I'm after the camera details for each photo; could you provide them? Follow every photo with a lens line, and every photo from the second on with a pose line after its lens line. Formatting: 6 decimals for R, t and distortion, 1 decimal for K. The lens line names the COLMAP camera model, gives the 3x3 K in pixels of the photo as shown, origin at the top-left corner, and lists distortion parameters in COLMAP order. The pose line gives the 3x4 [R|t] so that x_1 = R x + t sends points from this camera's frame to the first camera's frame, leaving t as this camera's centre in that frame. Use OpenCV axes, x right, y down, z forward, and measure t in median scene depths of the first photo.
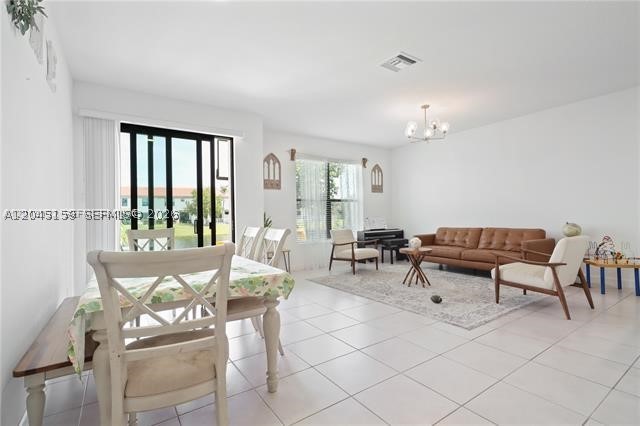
lens RADIAL K [[306.9, 0, 324.9], [0, 306.9, 211.5], [0, 0, 1]] dist [0.005486, 0.002957]
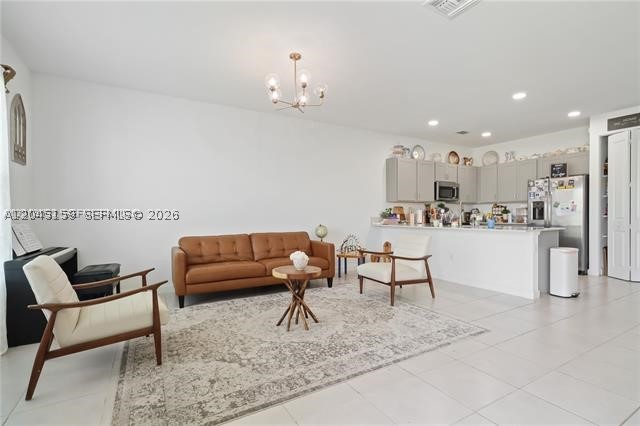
lens RADIAL K [[306.9, 0, 325.9], [0, 306.9, 220.3], [0, 0, 1]] dist [0.005486, 0.002957]
pose [[0.074135, 0.004563, 0.997238, -0.267474], [-0.006343, 0.999971, -0.004104, 0.019515], [-0.997228, -0.006021, 0.074162, 0.708555]]
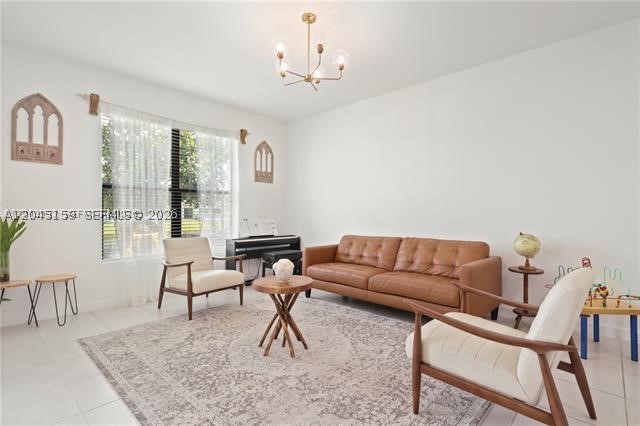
lens RADIAL K [[306.9, 0, 327.3], [0, 306.9, 217.8], [0, 0, 1]] dist [0.005486, 0.002957]
pose [[0.974614, 0.018973, 0.223088, 0.196369], [-0.023970, 0.999518, 0.019712, 0.000417], [-0.222607, -0.024559, 0.974599, 0.368672]]
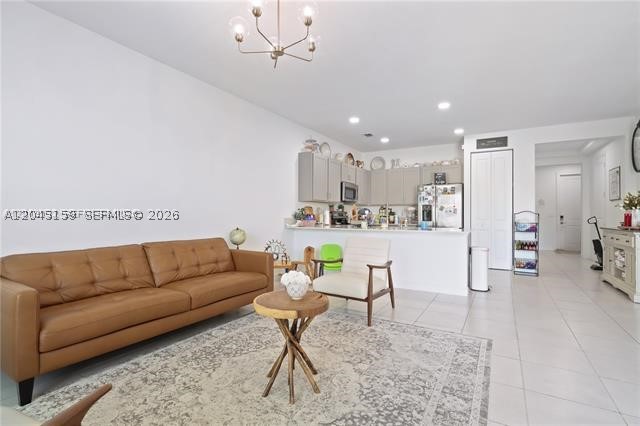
lens RADIAL K [[306.9, 0, 328.3], [0, 306.9, 213.6], [0, 0, 1]] dist [0.005486, 0.002957]
pose [[-0.423517, 0.026179, 0.905510, -0.082850], [-0.003083, 0.999535, -0.030339, 0.017239], [-0.905883, -0.015641, -0.423239, 0.897962]]
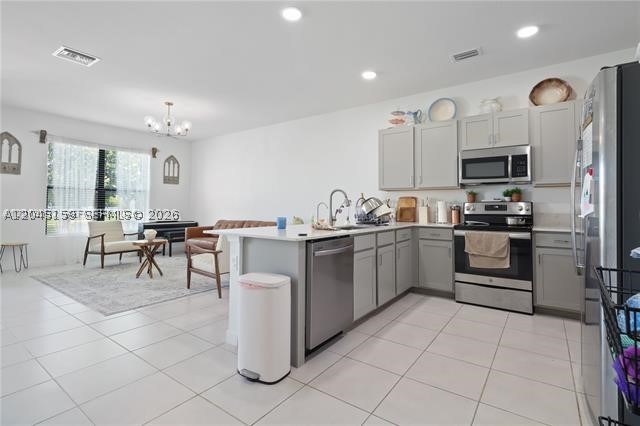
lens RADIAL K [[306.9, 0, 327.9], [0, 306.9, 200.8], [0, 0, 1]] dist [0.005486, 0.002957]
pose [[0.943739, 0.032045, 0.329135, 0.404383], [-0.028322, 0.999469, -0.016101, -0.007590], [-0.329476, 0.005873, 0.944146, -0.125906]]
